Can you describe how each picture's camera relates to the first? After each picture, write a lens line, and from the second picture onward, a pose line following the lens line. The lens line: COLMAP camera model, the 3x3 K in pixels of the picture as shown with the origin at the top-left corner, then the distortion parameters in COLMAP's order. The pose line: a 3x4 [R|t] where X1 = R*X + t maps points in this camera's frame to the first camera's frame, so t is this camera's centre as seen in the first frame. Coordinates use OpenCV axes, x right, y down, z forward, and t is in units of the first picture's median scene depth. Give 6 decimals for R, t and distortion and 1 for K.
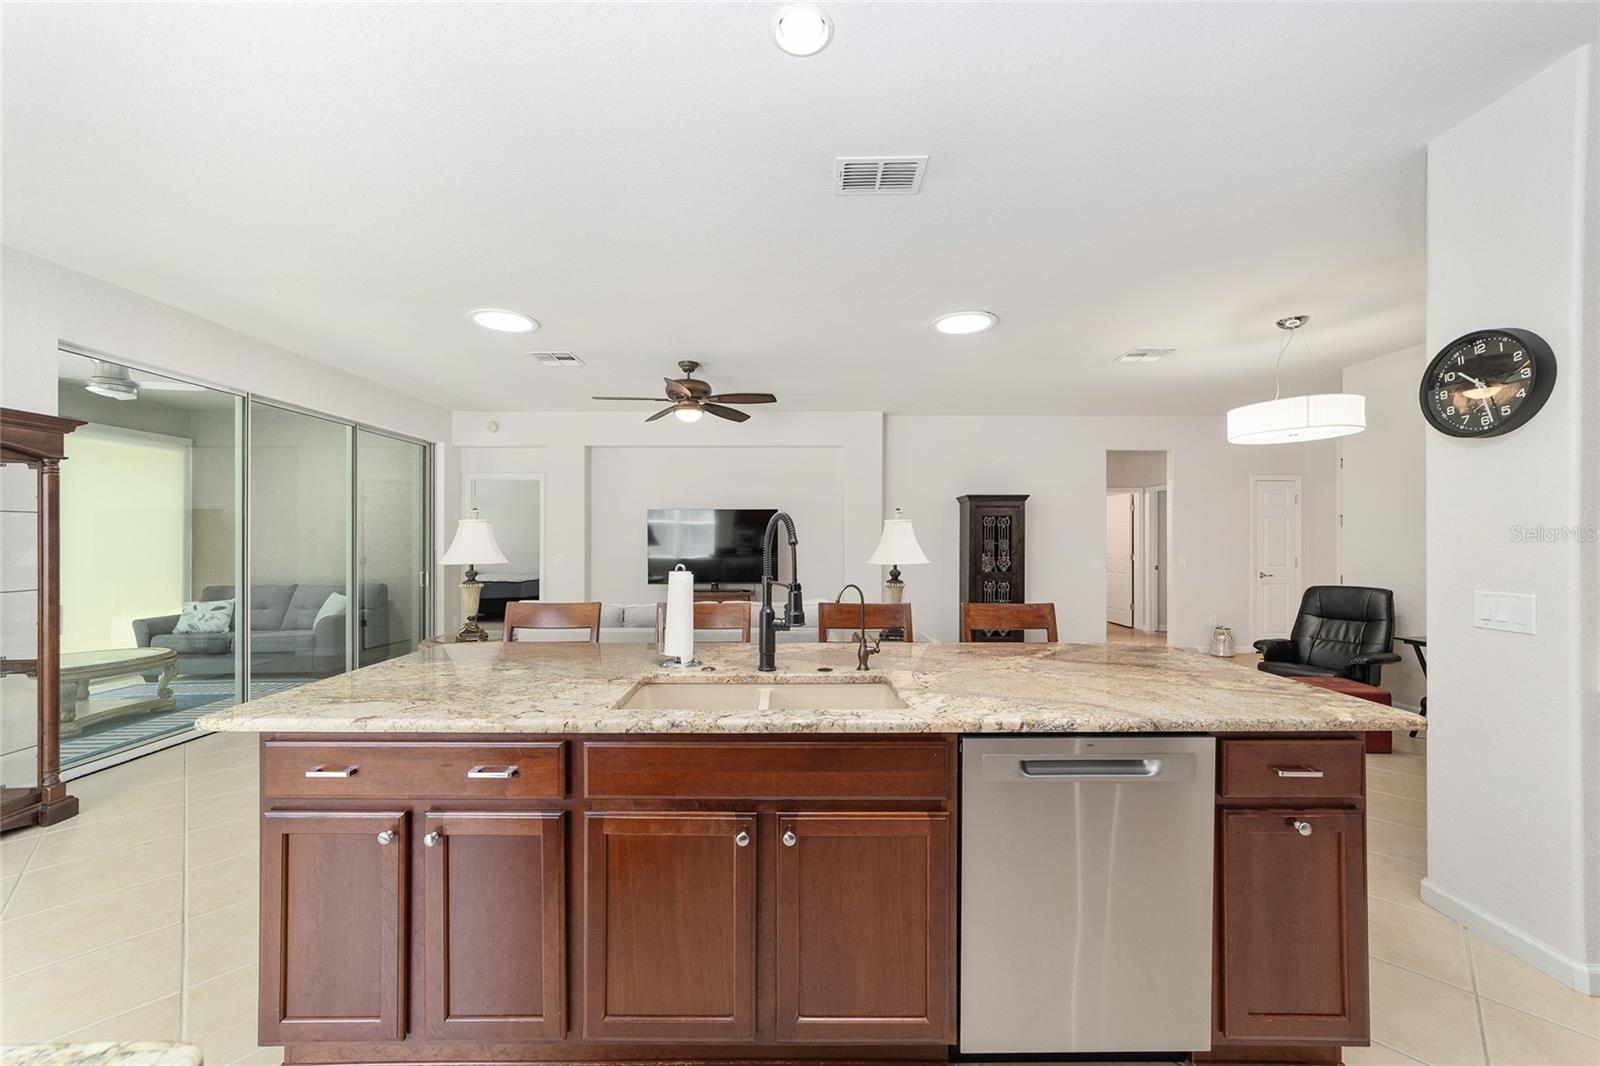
lens RADIAL K [[613.4, 0, 791.4], [0, 613.4, 538.0], [0, 0, 1]] dist [-0.018991, 0.010798]
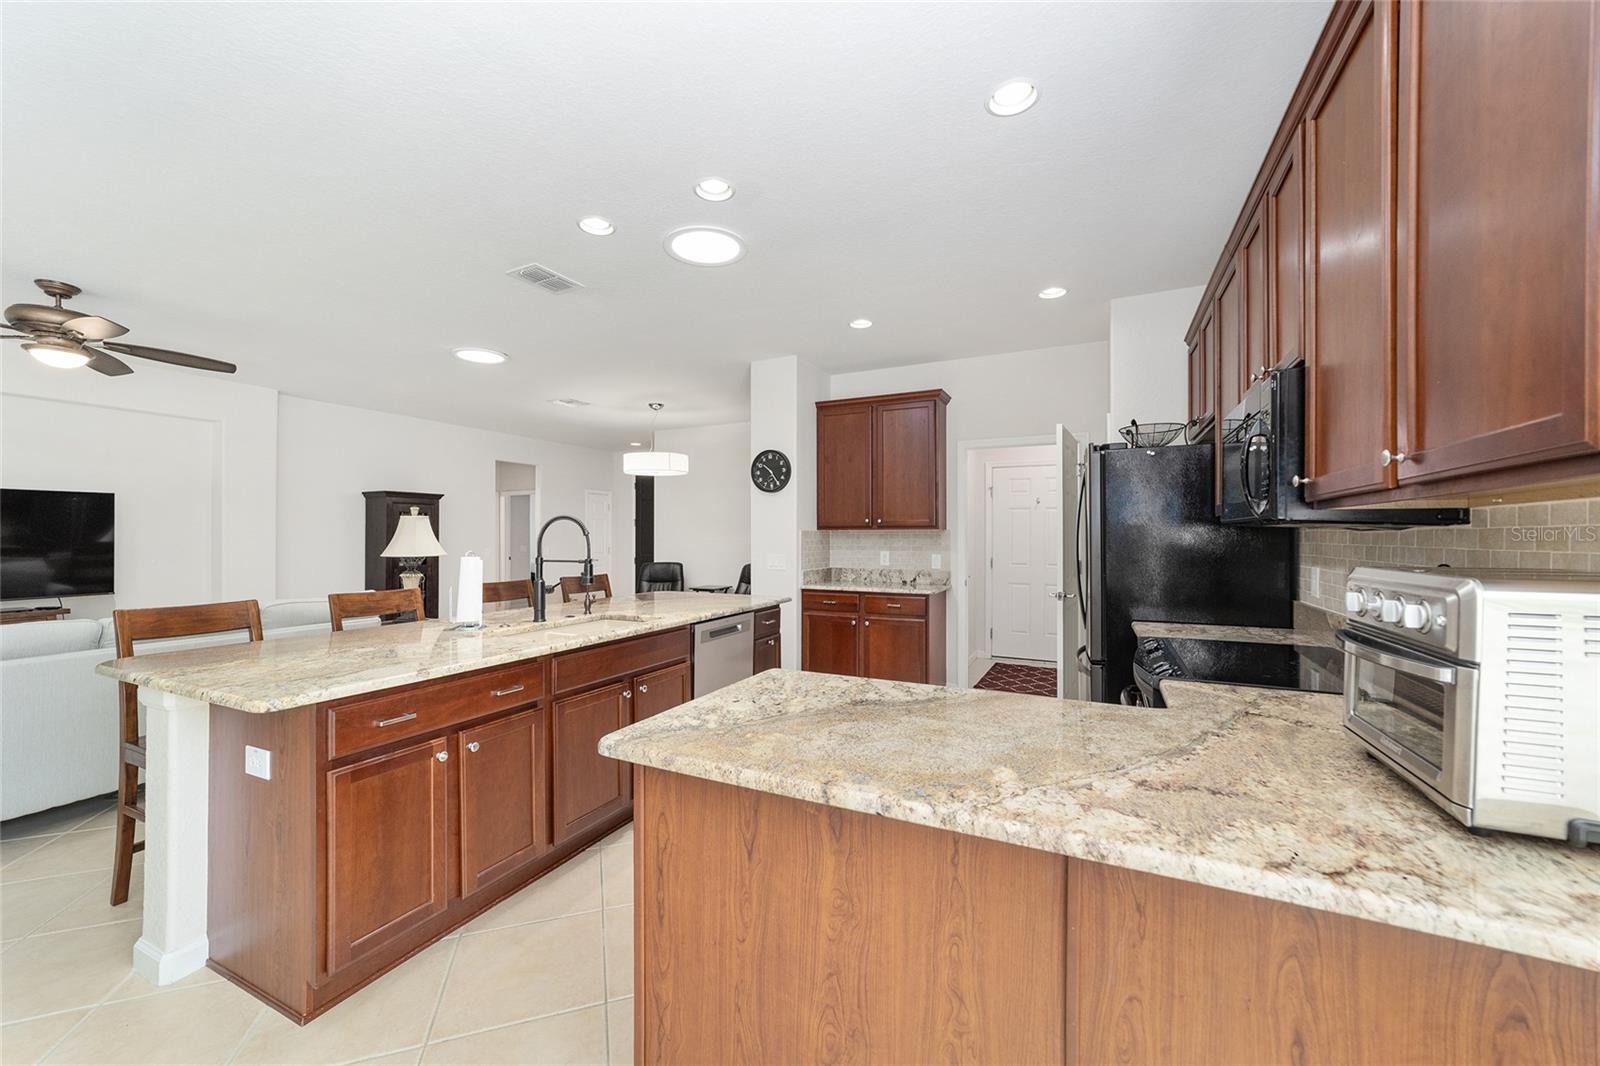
lens RADIAL K [[613.1, 0, 792.6], [0, 613.1, 535.1], [0, 0, 1]] dist [-0.019748, 0.010392]
pose [[0.443507, 0.001045, 0.896270, -0.474975], [-0.000865, 0.999999, -0.000738, 0.004339], [-0.896270, -0.000448, 0.443508, -0.083333]]
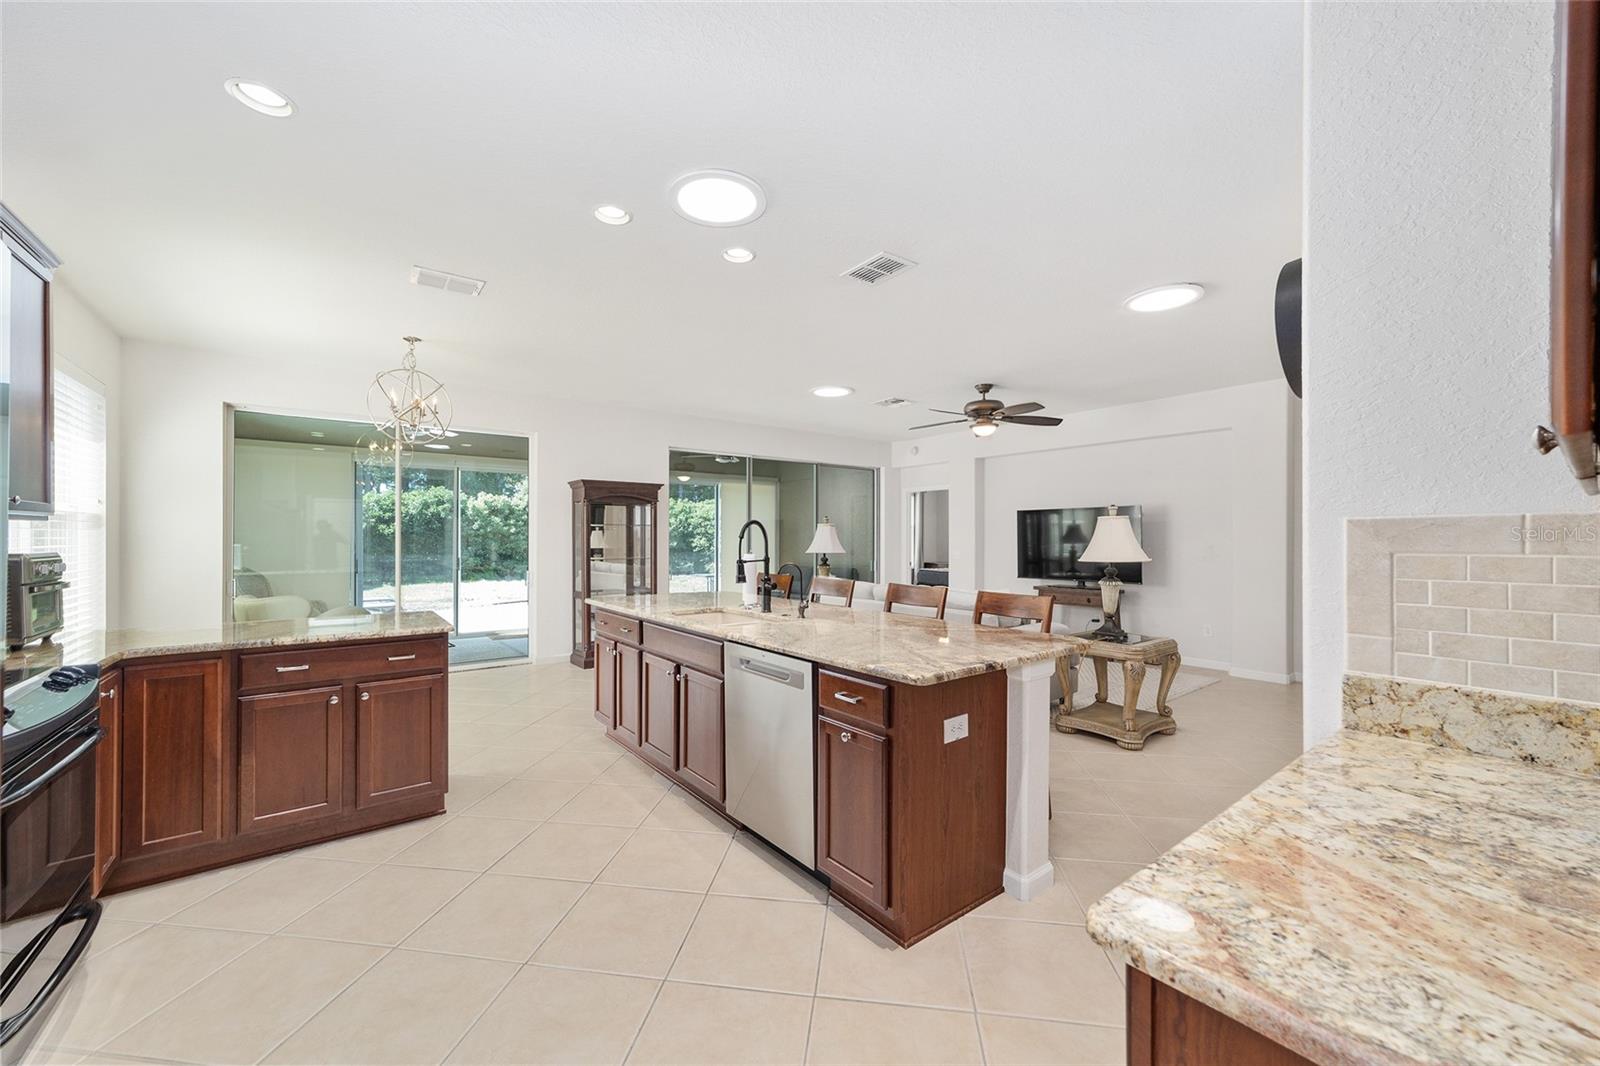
lens RADIAL K [[613.4, 0, 791.4], [0, 613.4, 538.0], [0, 0, 1]] dist [-0.018991, 0.010798]
pose [[0.603759, -0.000396, -0.797167, 0.601326], [0.001844, 0.999998, 0.000900, 0.002499], [0.797165, -0.002014, 0.603758, 0.010068]]
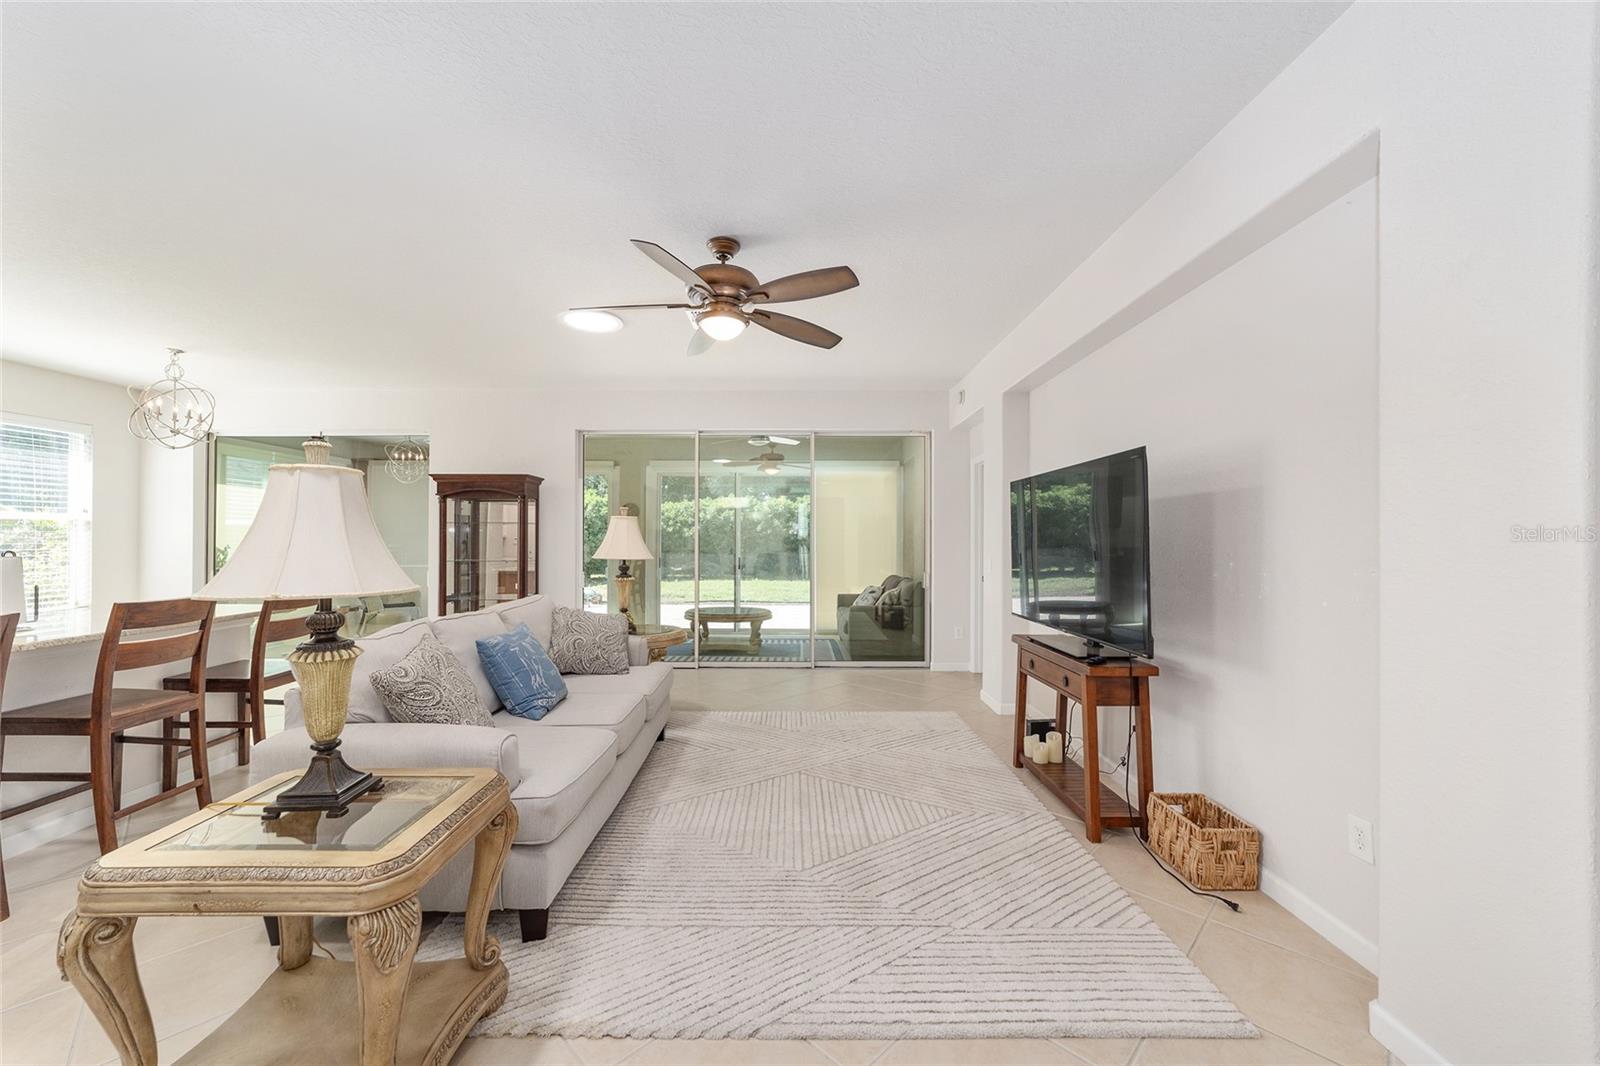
lens RADIAL K [[613.4, 0, 791.4], [0, 613.4, 538.0], [0, 0, 1]] dist [-0.018991, 0.010798]
pose [[-0.003453, -0.004011, -0.999986, 0.494807], [0.001500, 0.999991, -0.004016, 0.010751], [0.999993, -0.001514, -0.003447, 1.273376]]
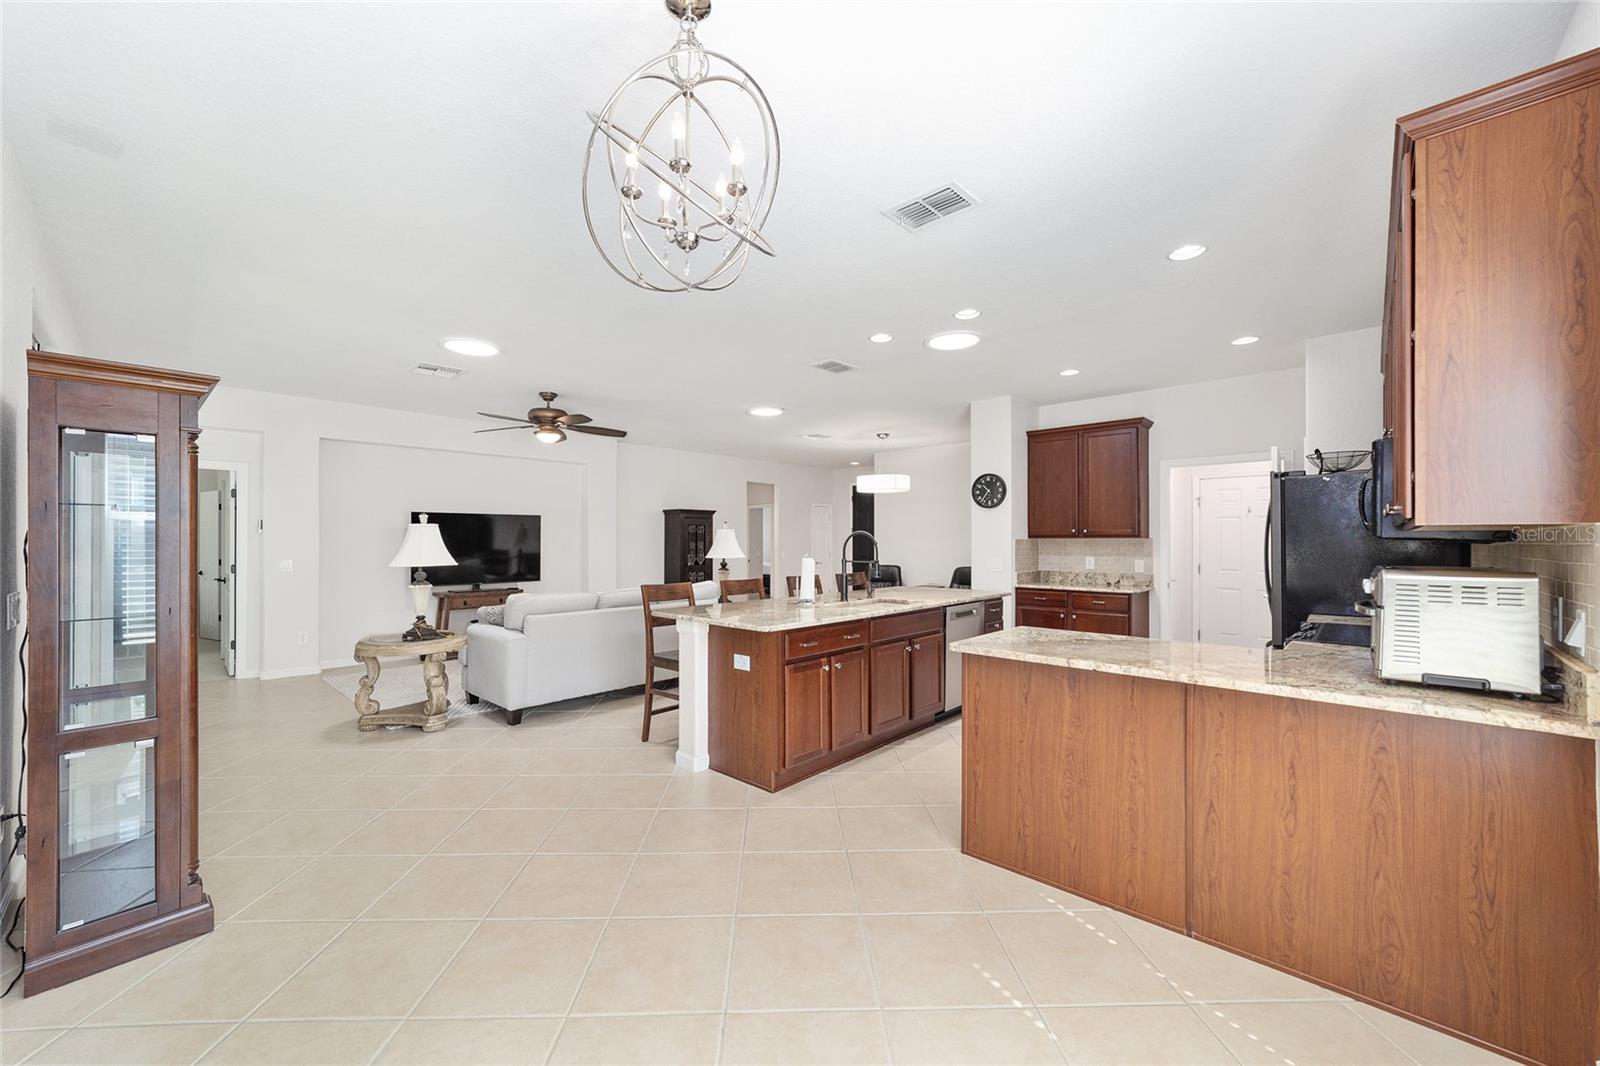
lens RADIAL K [[613.1, 0, 792.6], [0, 613.1, 535.1], [0, 0, 1]] dist [-0.019748, 0.010392]
pose [[0.688288, 0.006306, 0.725411, -0.785343], [-0.000484, 0.999966, -0.008234, -0.002377], [-0.725438, 0.005316, 0.688267, -0.175551]]
